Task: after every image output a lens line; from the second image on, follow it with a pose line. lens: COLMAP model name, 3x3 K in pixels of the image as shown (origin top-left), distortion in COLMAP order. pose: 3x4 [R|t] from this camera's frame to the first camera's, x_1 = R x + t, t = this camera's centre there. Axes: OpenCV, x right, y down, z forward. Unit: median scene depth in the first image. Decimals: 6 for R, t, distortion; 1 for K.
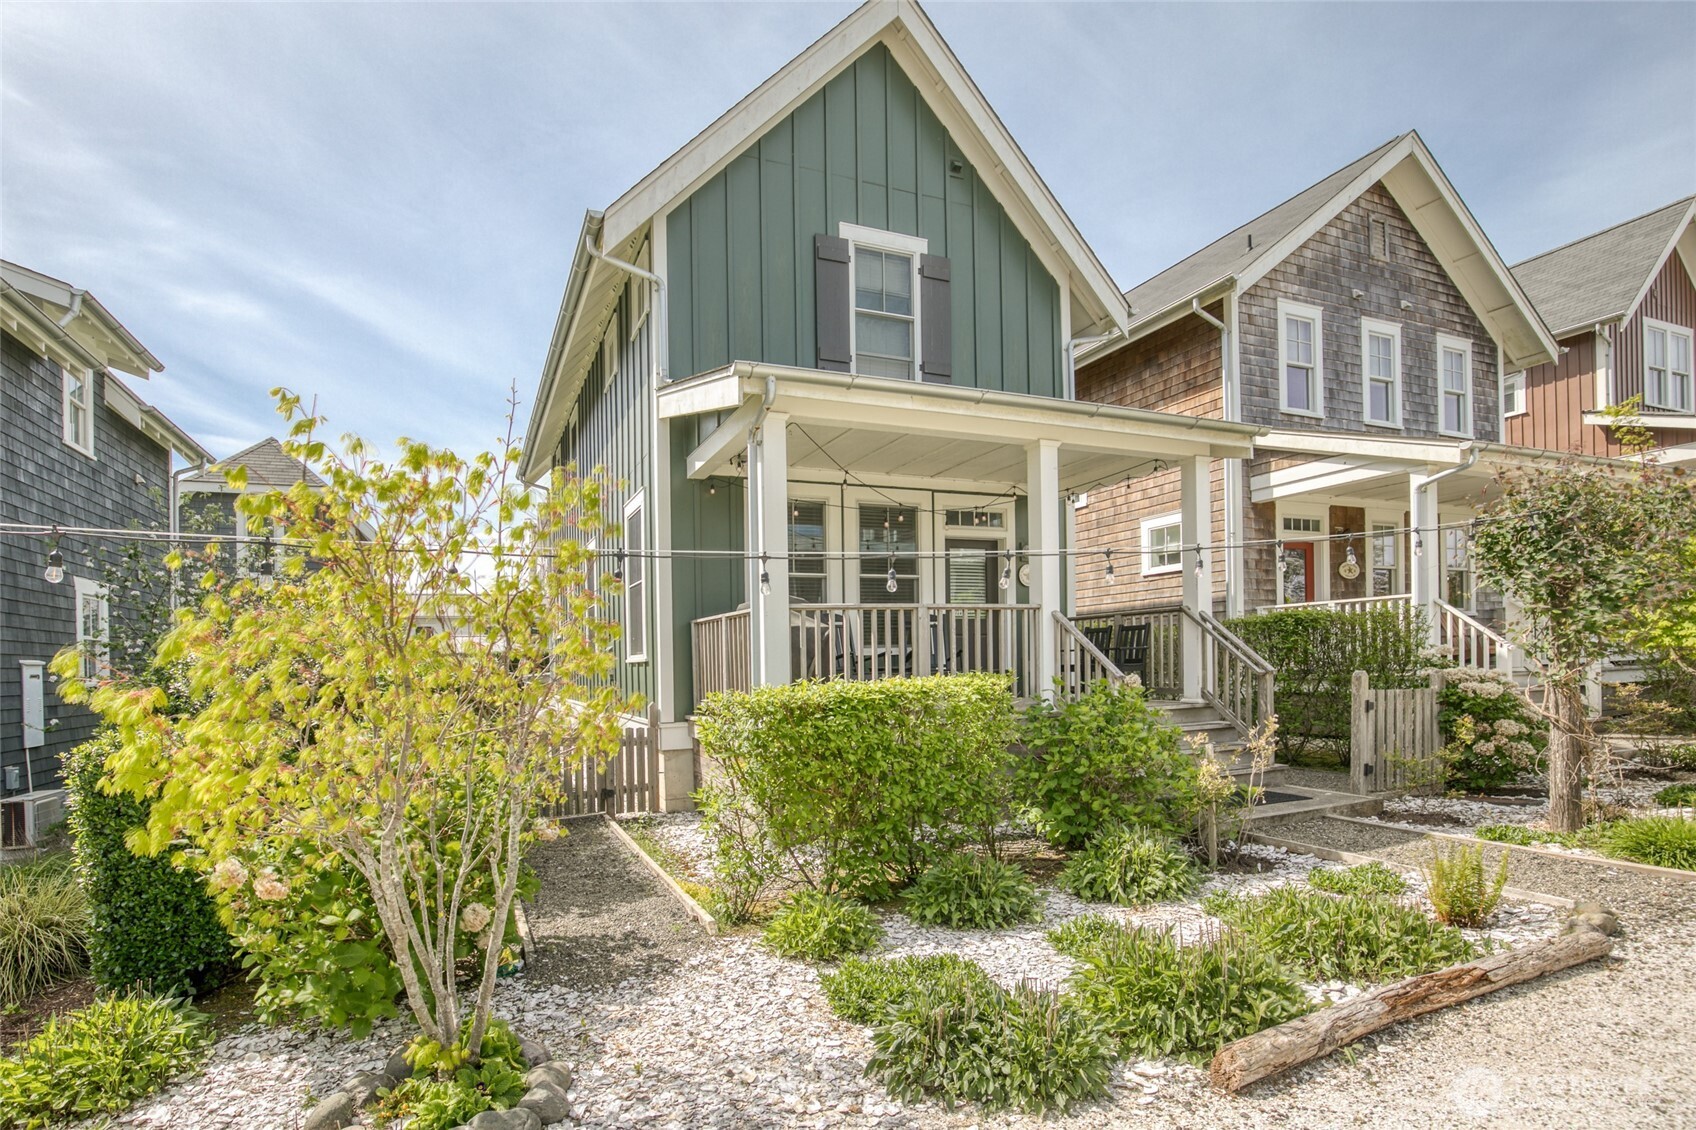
lens RADIAL K [[821.1, 0, 848.0], [0, 821.1, 565.0], [0, 0, 1]] dist [-0.046906, 0.000003]
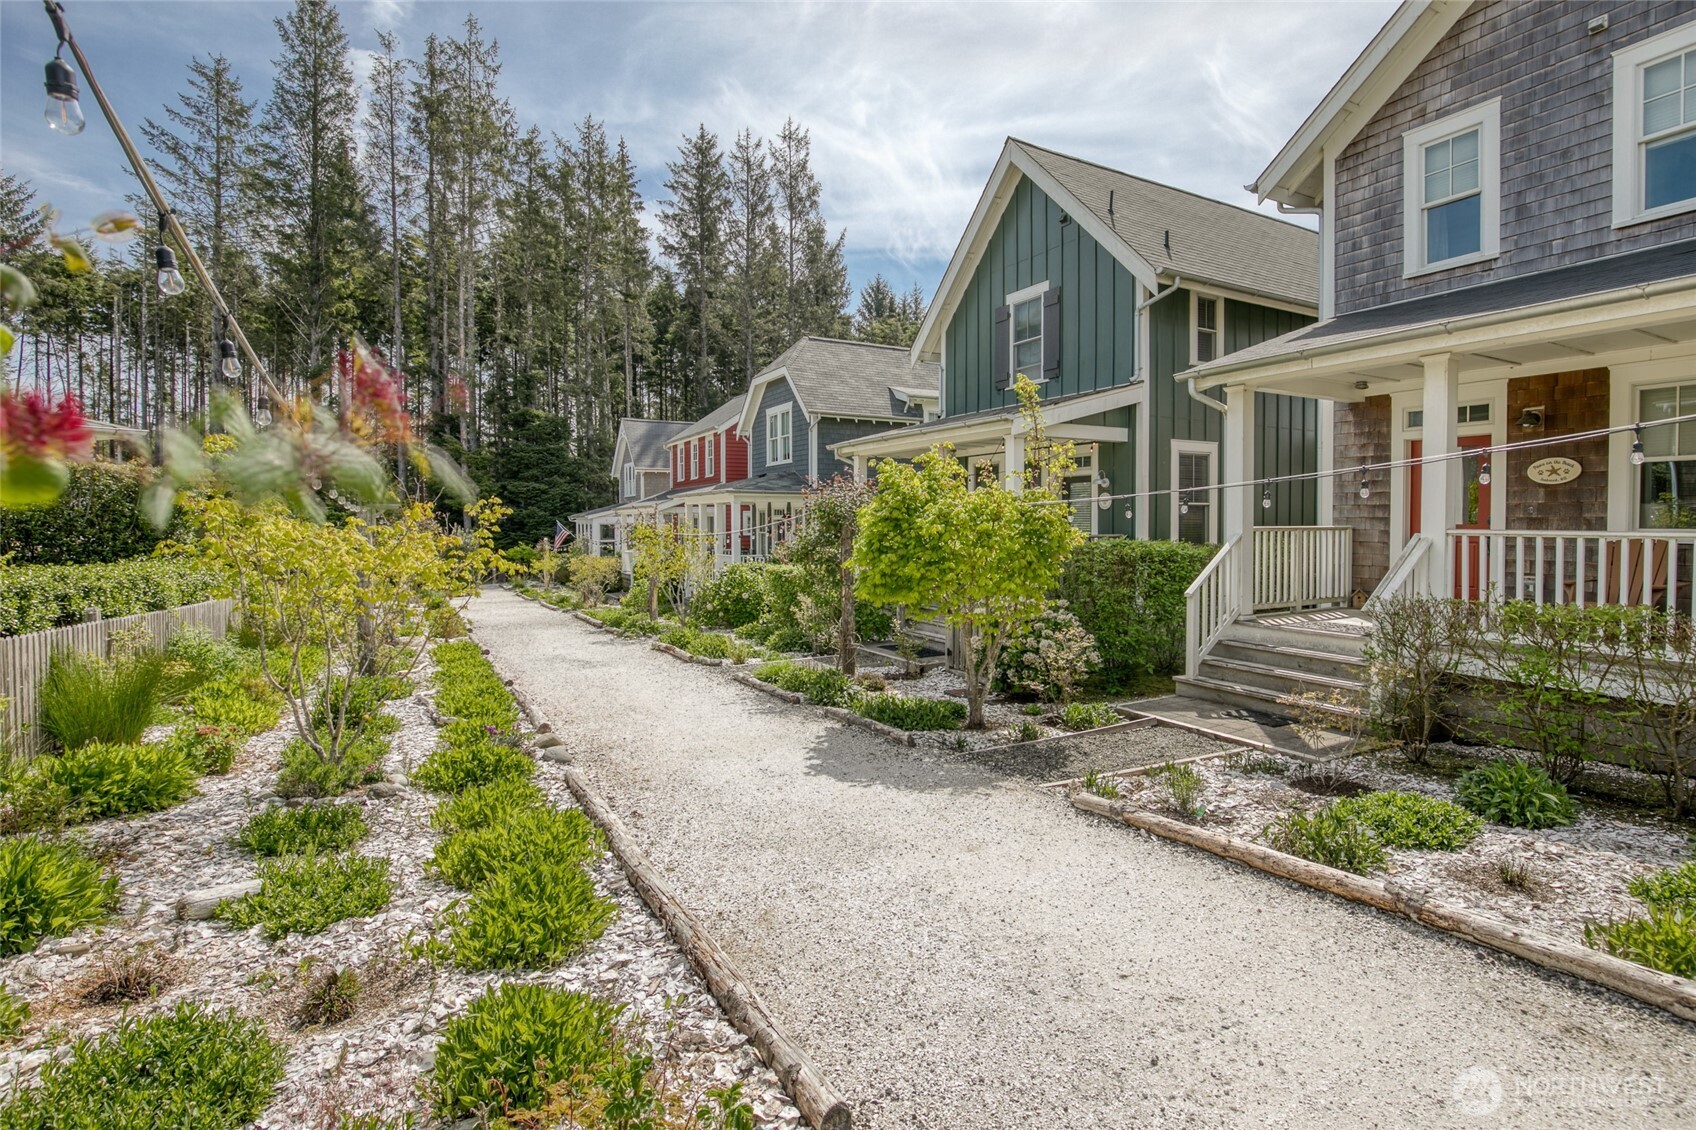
lens RADIAL K [[821.1, 0, 848.0], [0, 821.1, 565.0], [0, 0, 1]] dist [-0.046906, 0.000003]
pose [[0.104064, 0.041935, -0.993686, 1.303444], [0.035368, 0.998323, 0.045835, 0.036057], [0.993942, -0.039914, 0.102406, 0.377938]]
